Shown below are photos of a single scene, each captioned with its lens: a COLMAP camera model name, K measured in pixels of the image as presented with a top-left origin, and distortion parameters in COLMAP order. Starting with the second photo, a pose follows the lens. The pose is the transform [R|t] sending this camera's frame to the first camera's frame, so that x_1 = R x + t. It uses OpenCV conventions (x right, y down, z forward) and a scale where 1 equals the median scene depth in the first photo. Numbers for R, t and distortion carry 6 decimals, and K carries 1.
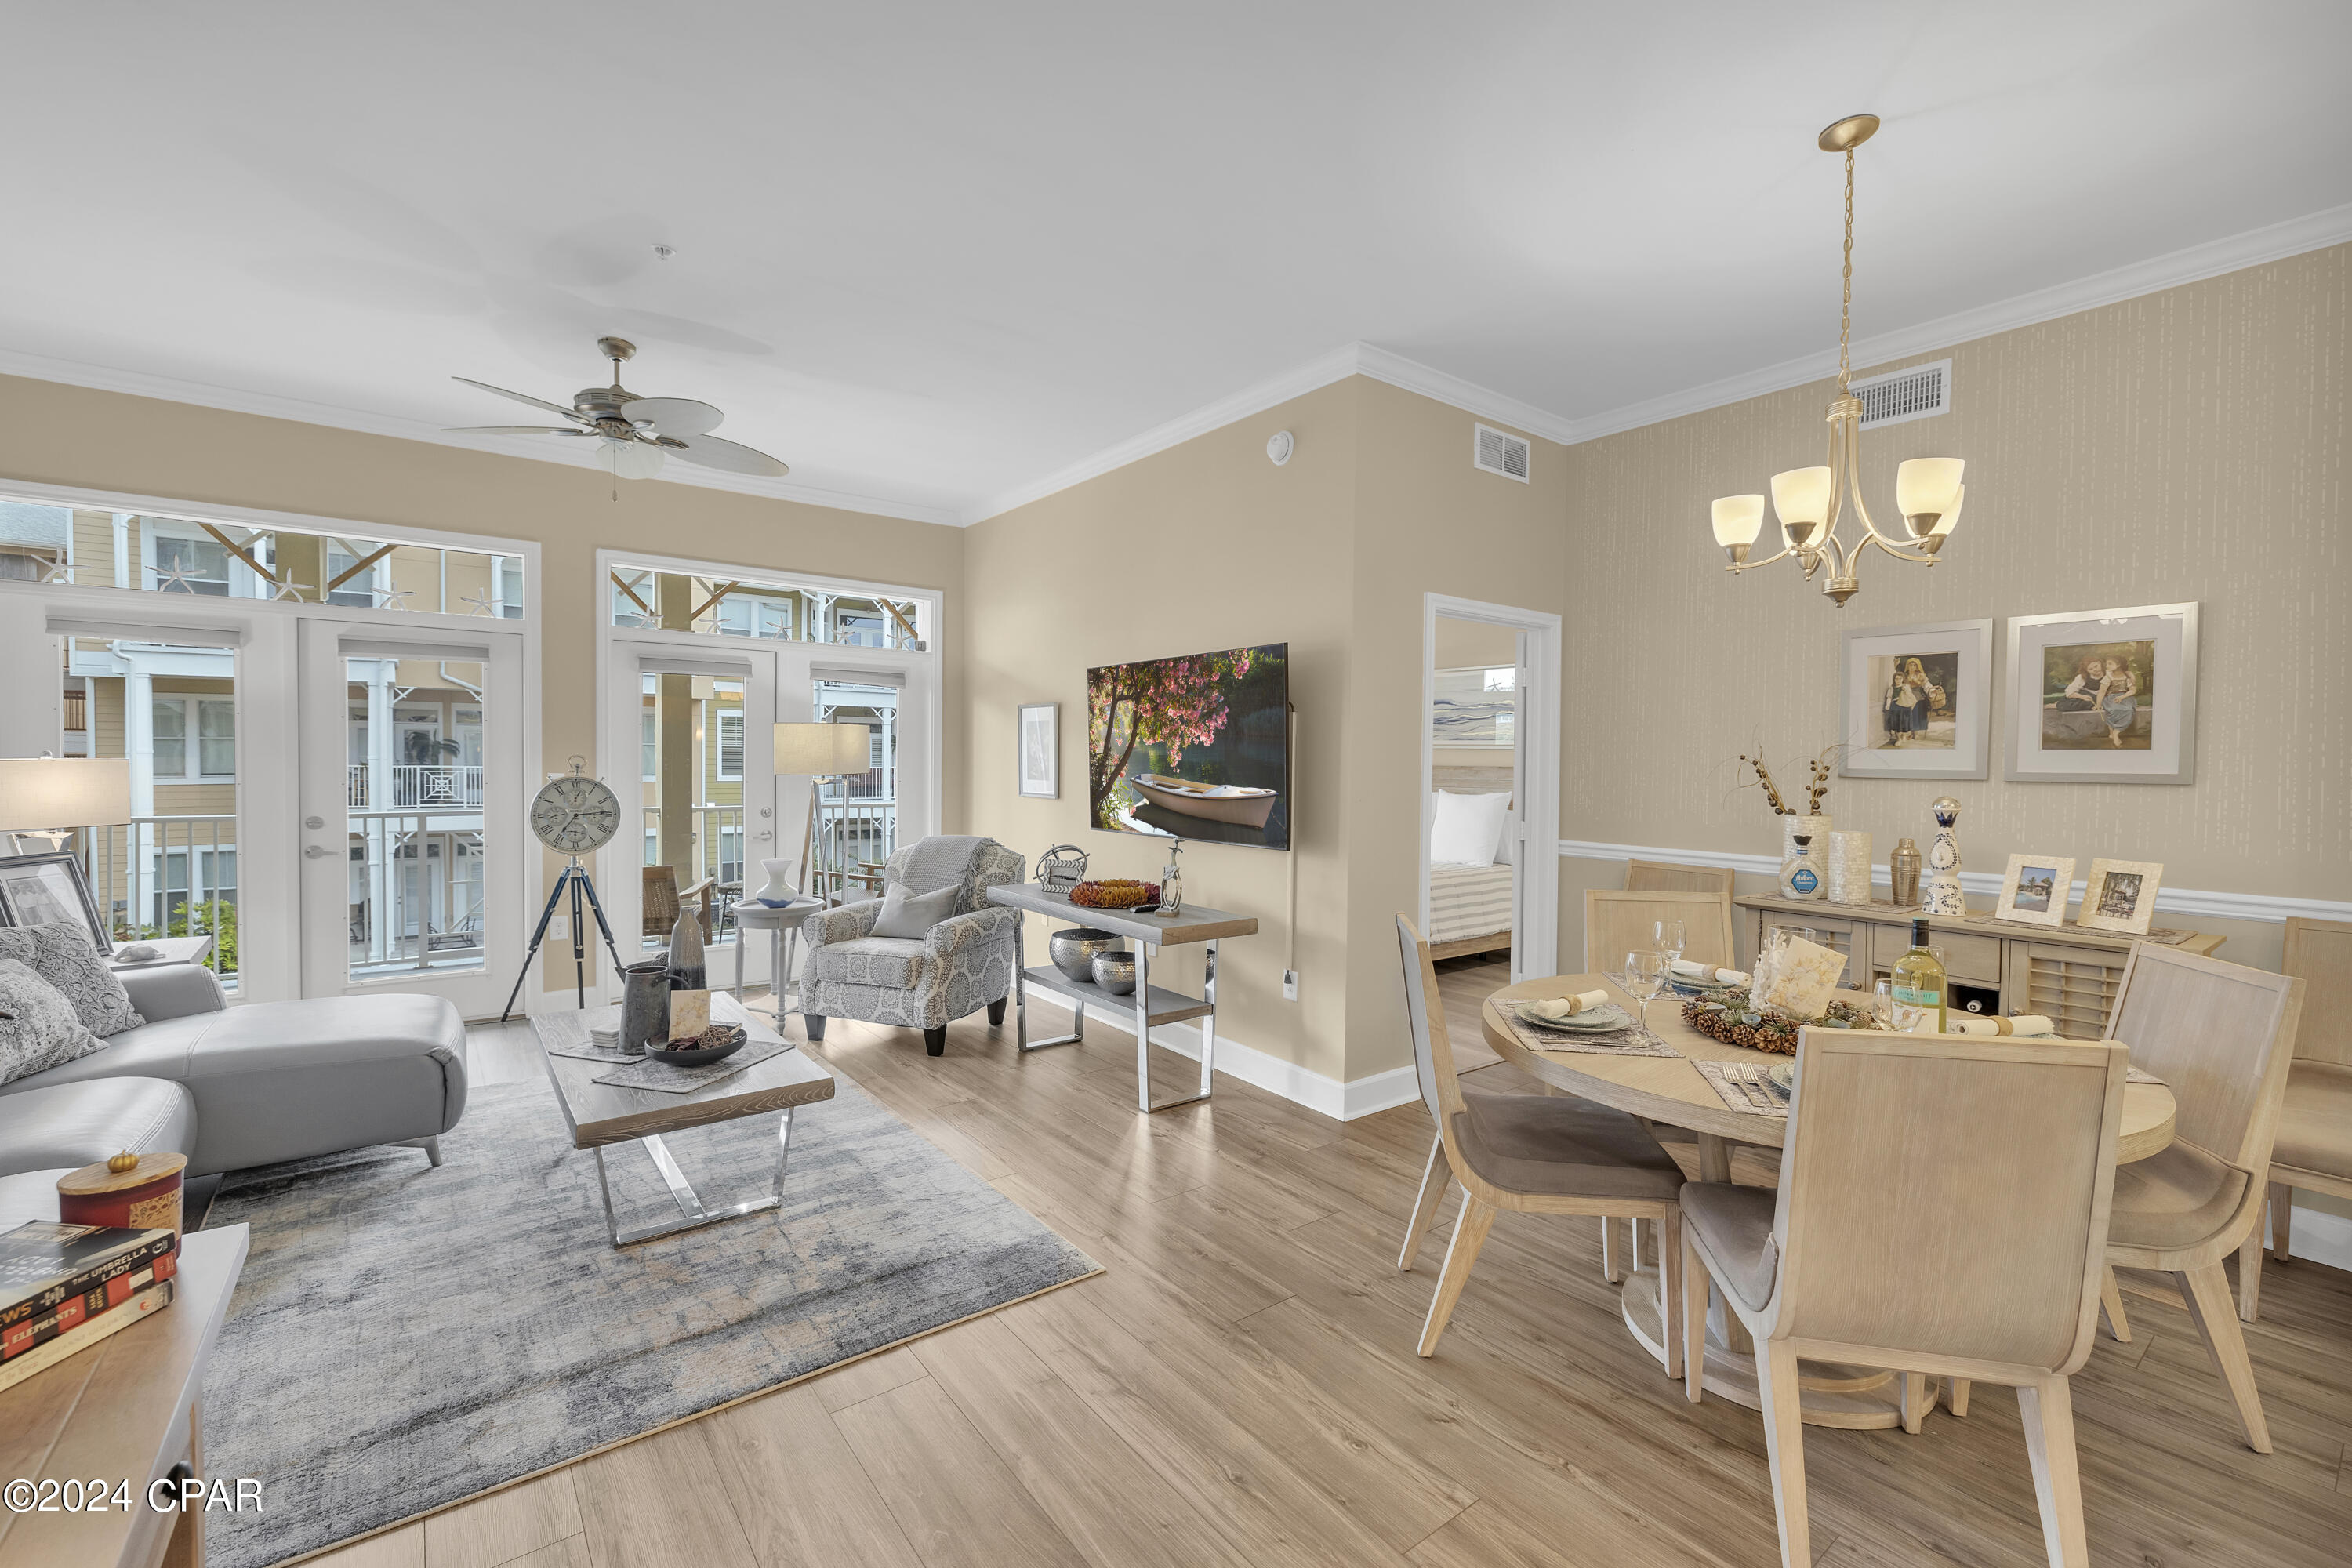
lens RADIAL K [[990.6, 0, 1176.0], [0, 990.6, 784.0], [0, 0, 1]] dist [-0.000318, -0.000016]
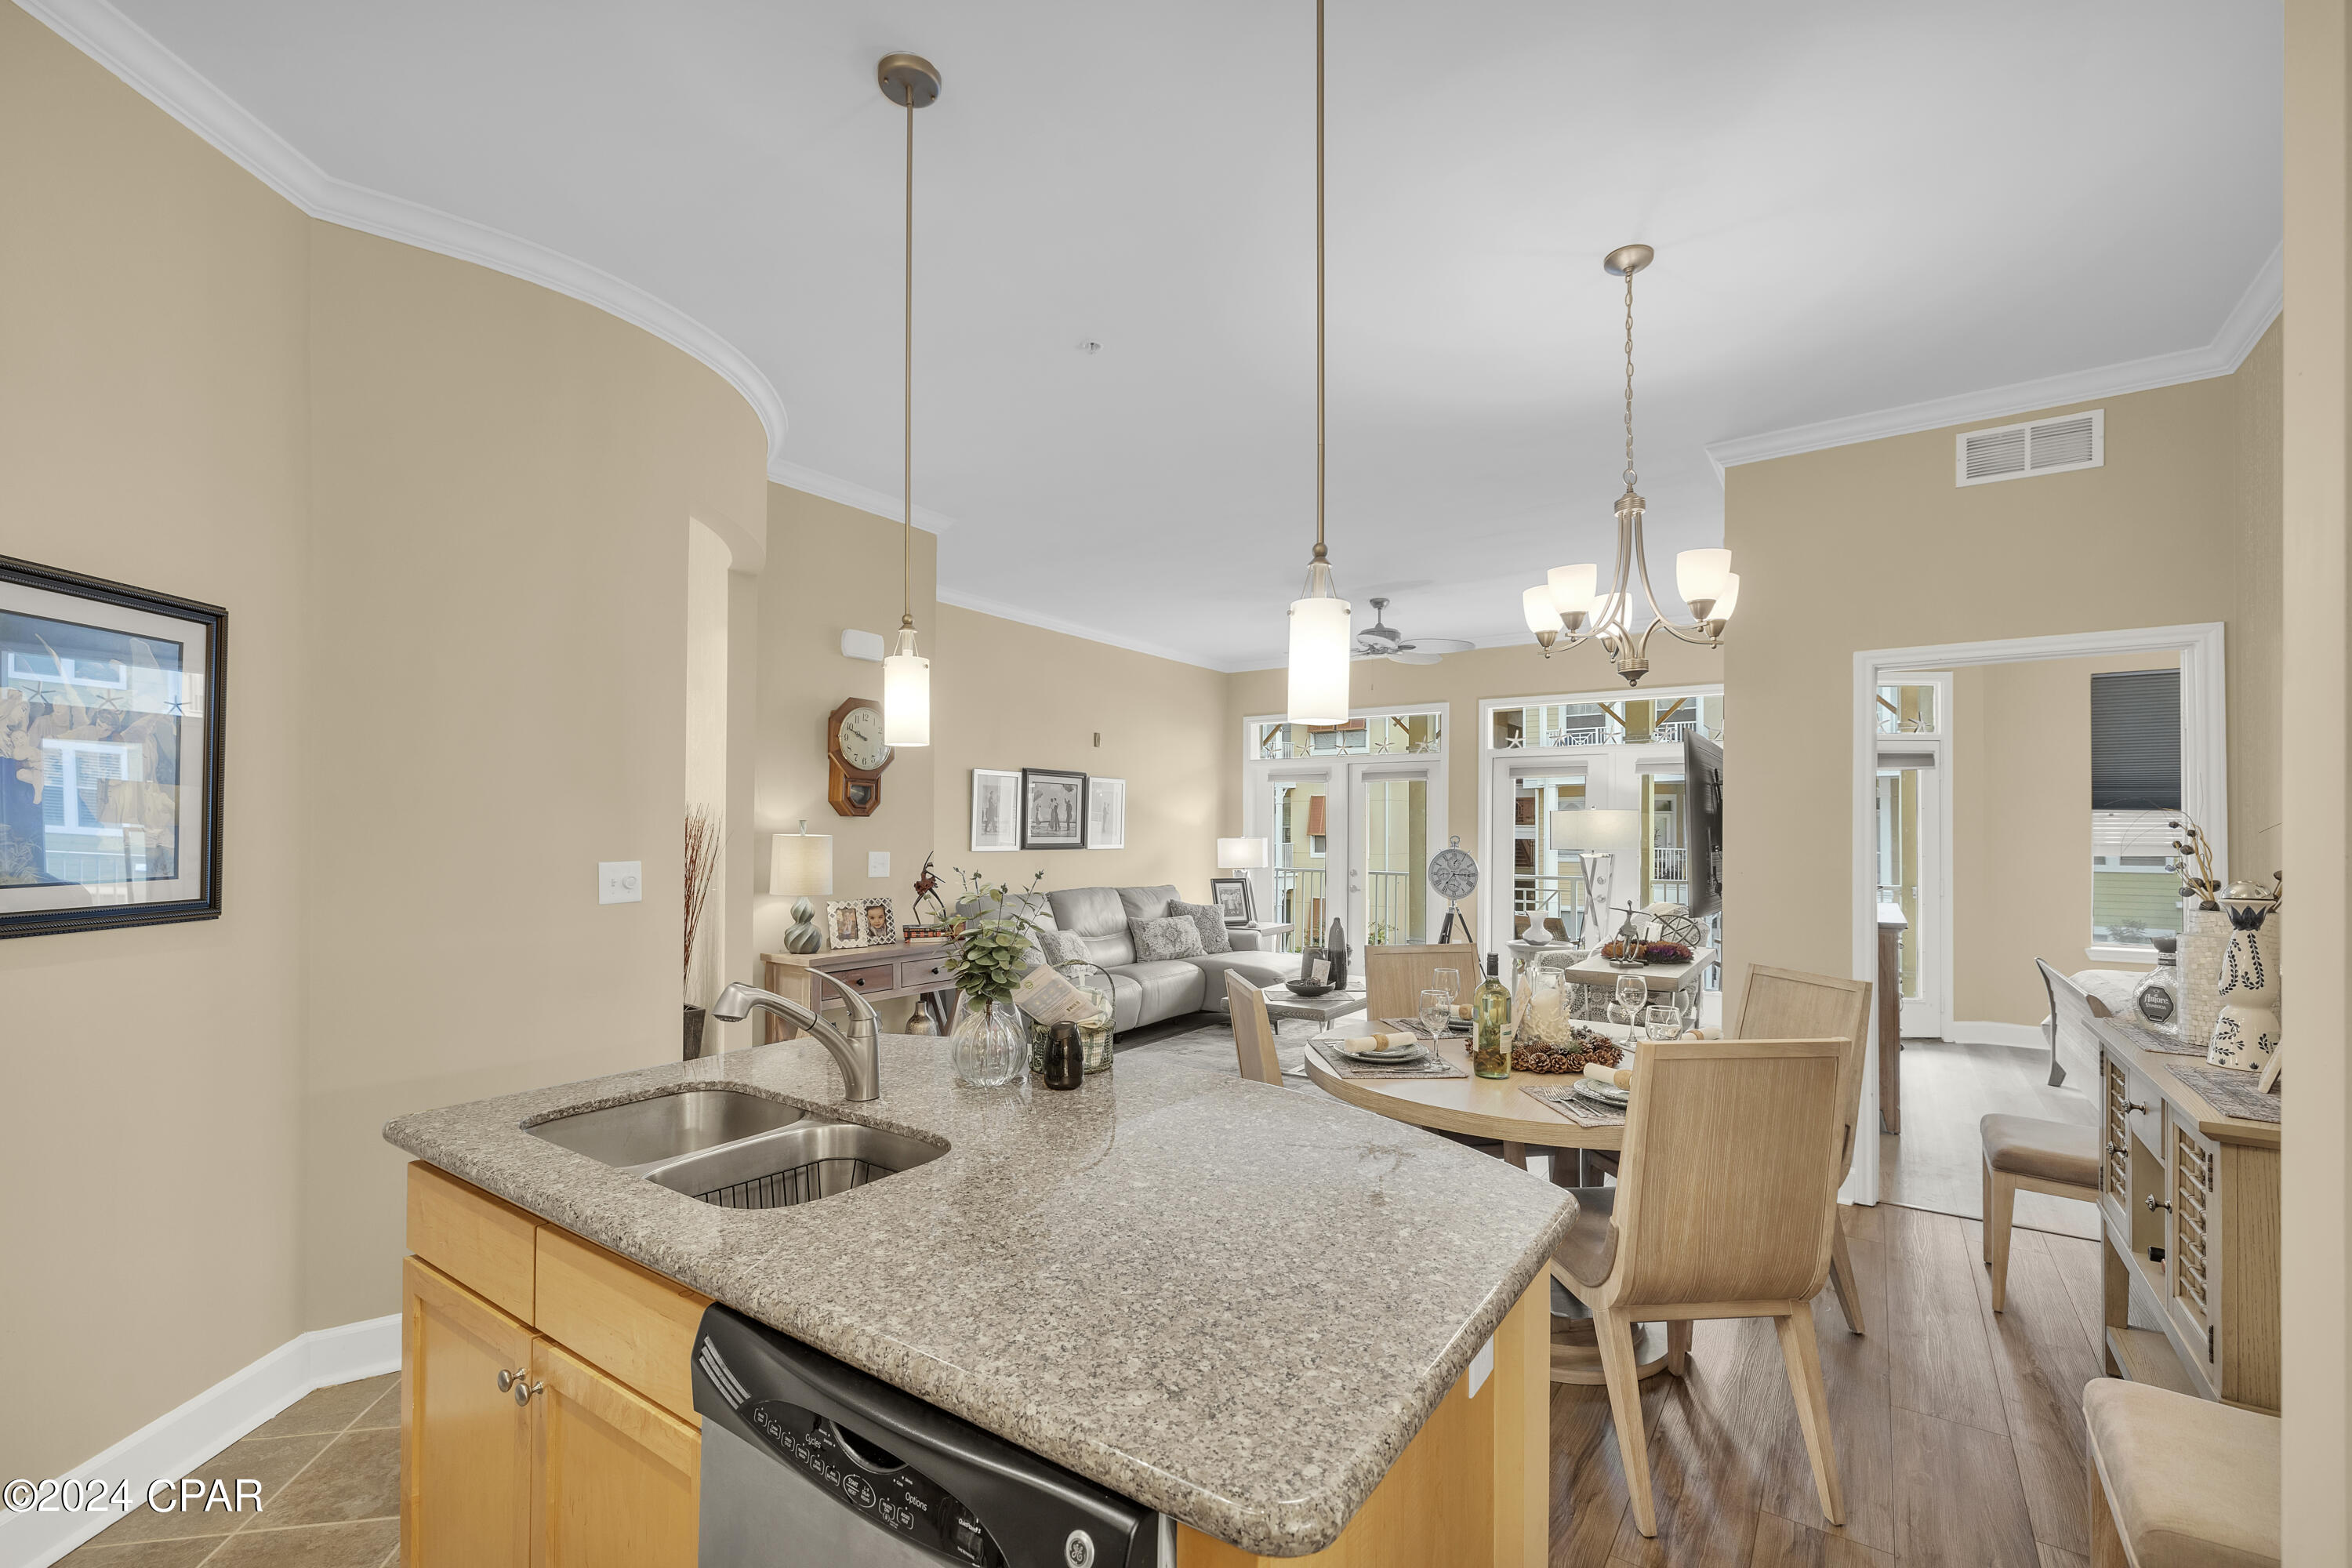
lens RADIAL K [[1002.4, 0, 1177.2], [0, 1002.4, 818.9], [0, 0, 1]] dist [0.000745, 0.000112]
pose [[0.308969, -0.023042, -0.950793, 0.815362], [-0.026975, 0.999092, -0.032978, 0.008491], [0.950690, 0.035837, 0.308067, 0.102914]]
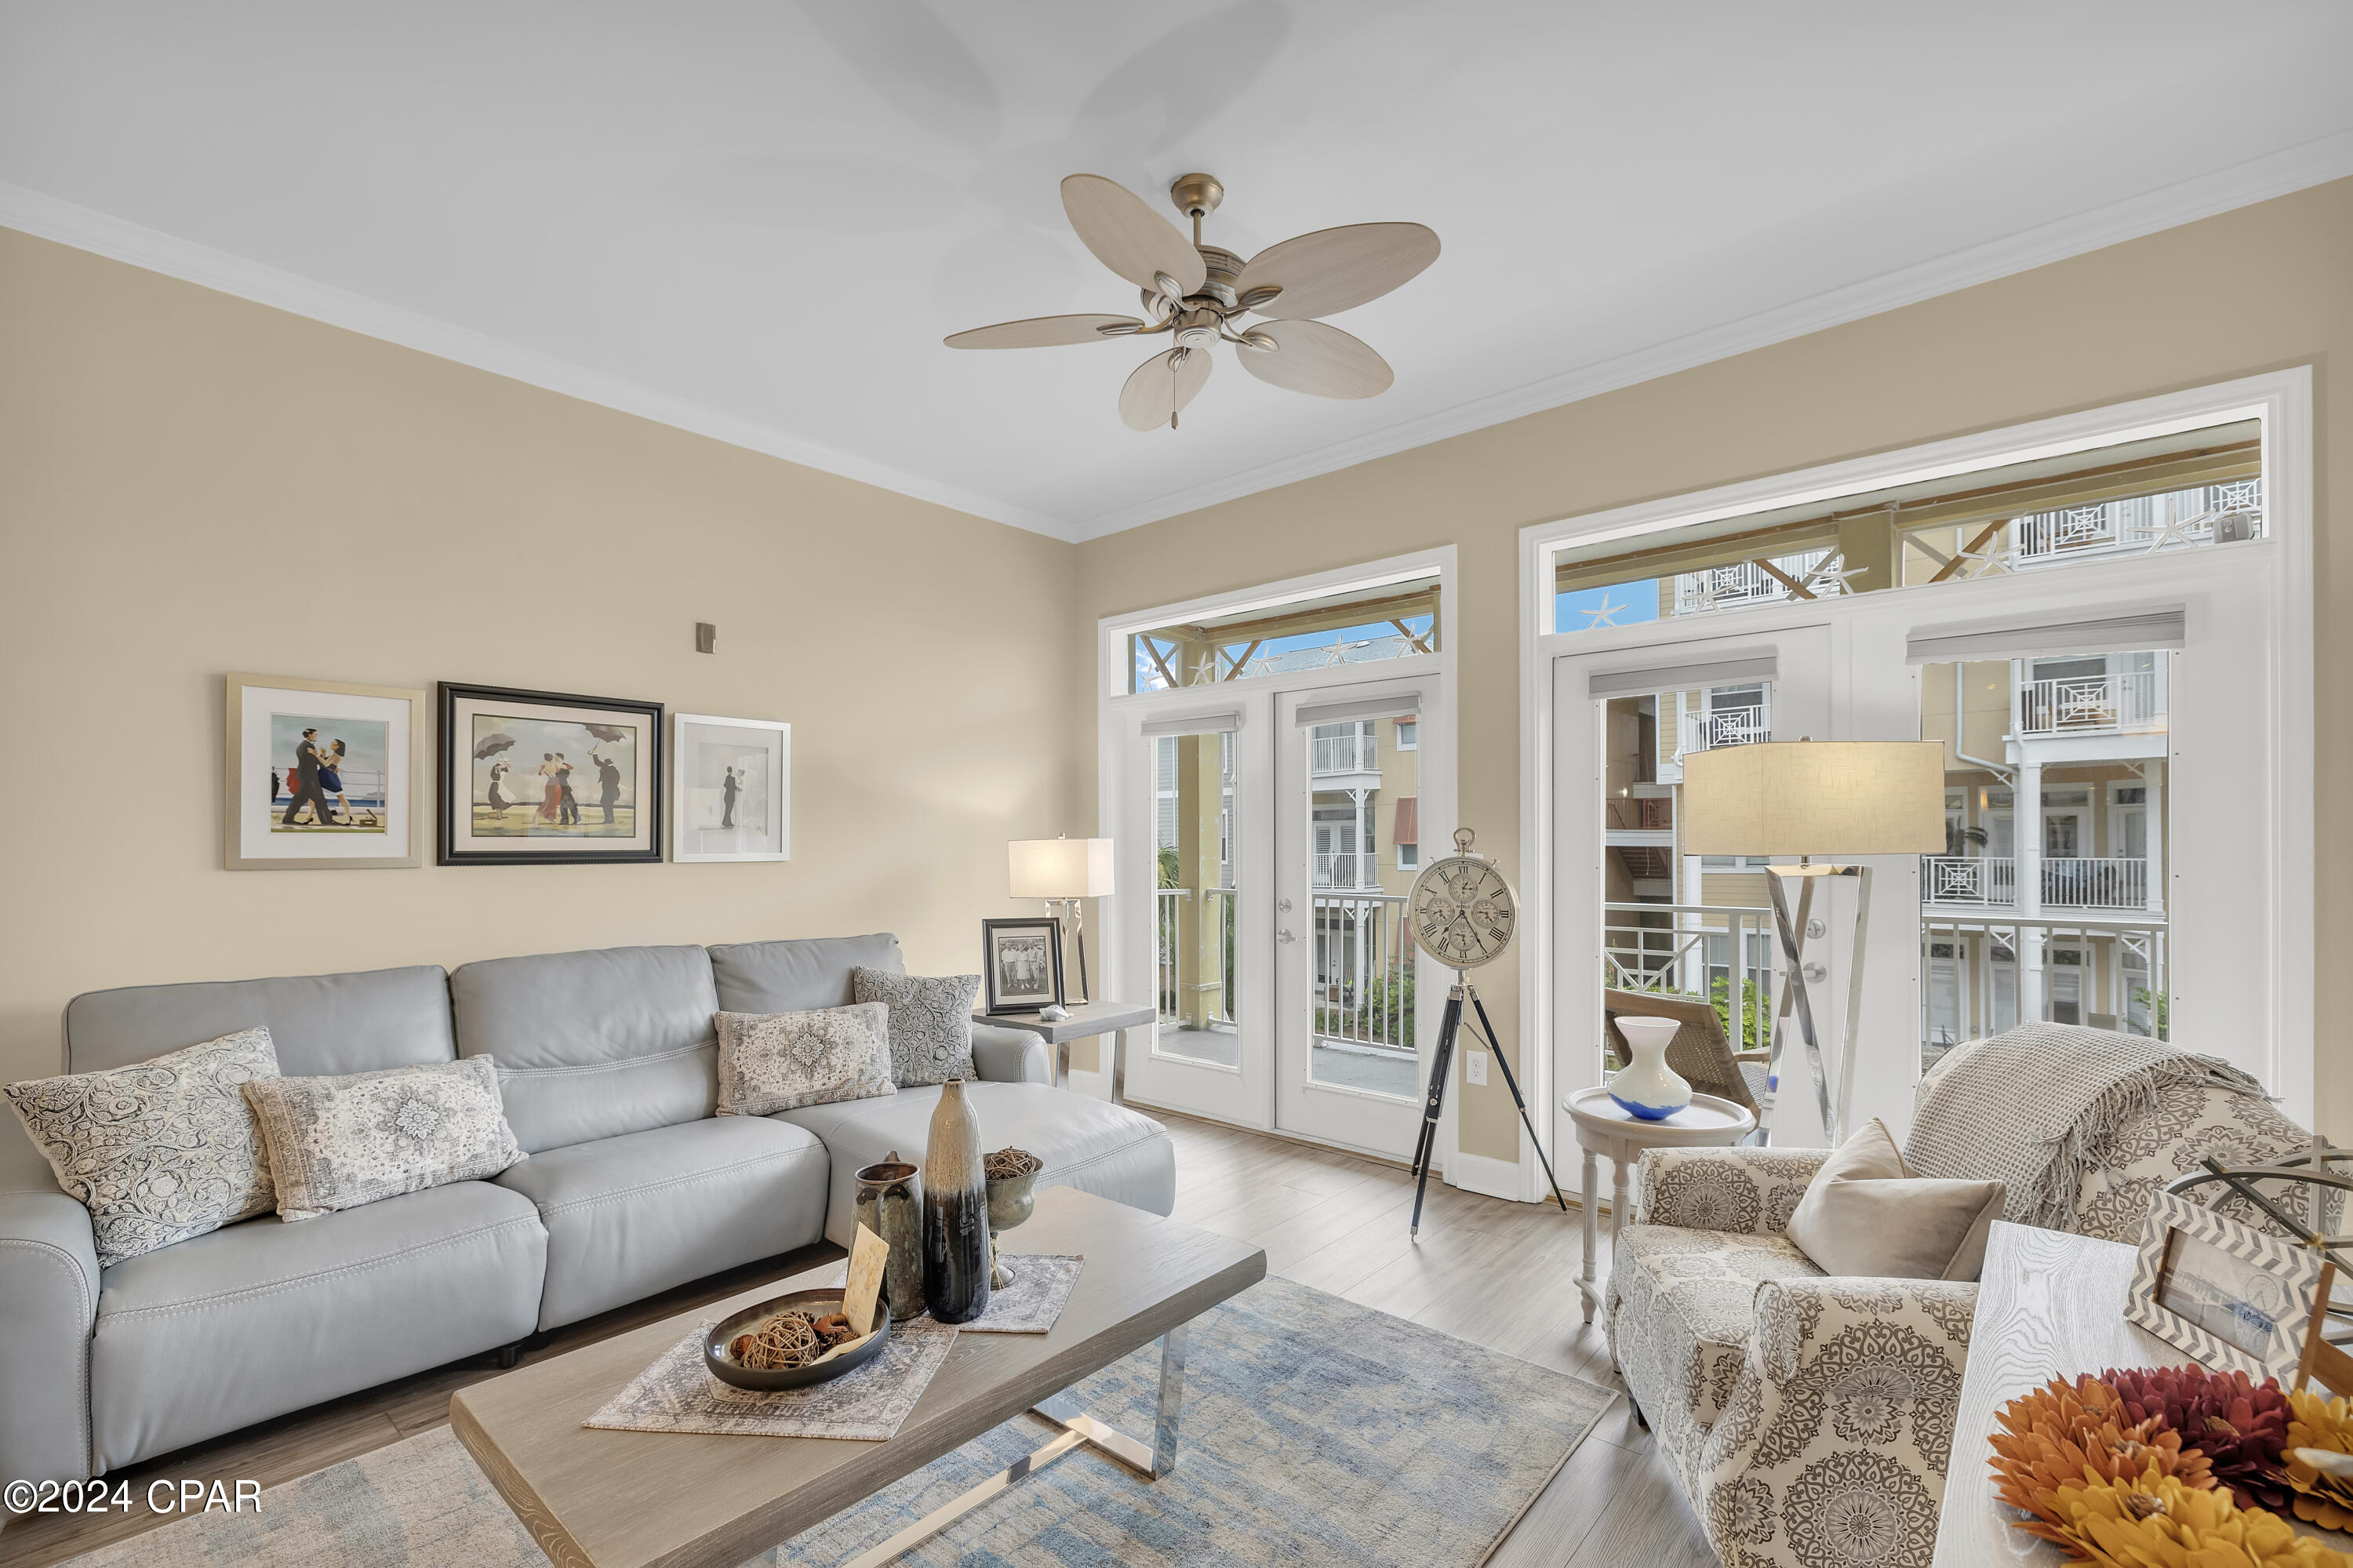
lens RADIAL K [[1014.7, 0, 1178.9], [0, 1014.7, 838.3], [0, 0, 1]] dist [0.001215, 0.000152]
pose [[0.200696, -0.018925, -0.979471, 0.068347], [-0.019889, 0.999529, -0.023388, -0.000797], [0.979452, 0.024175, 0.200225, 0.700363]]
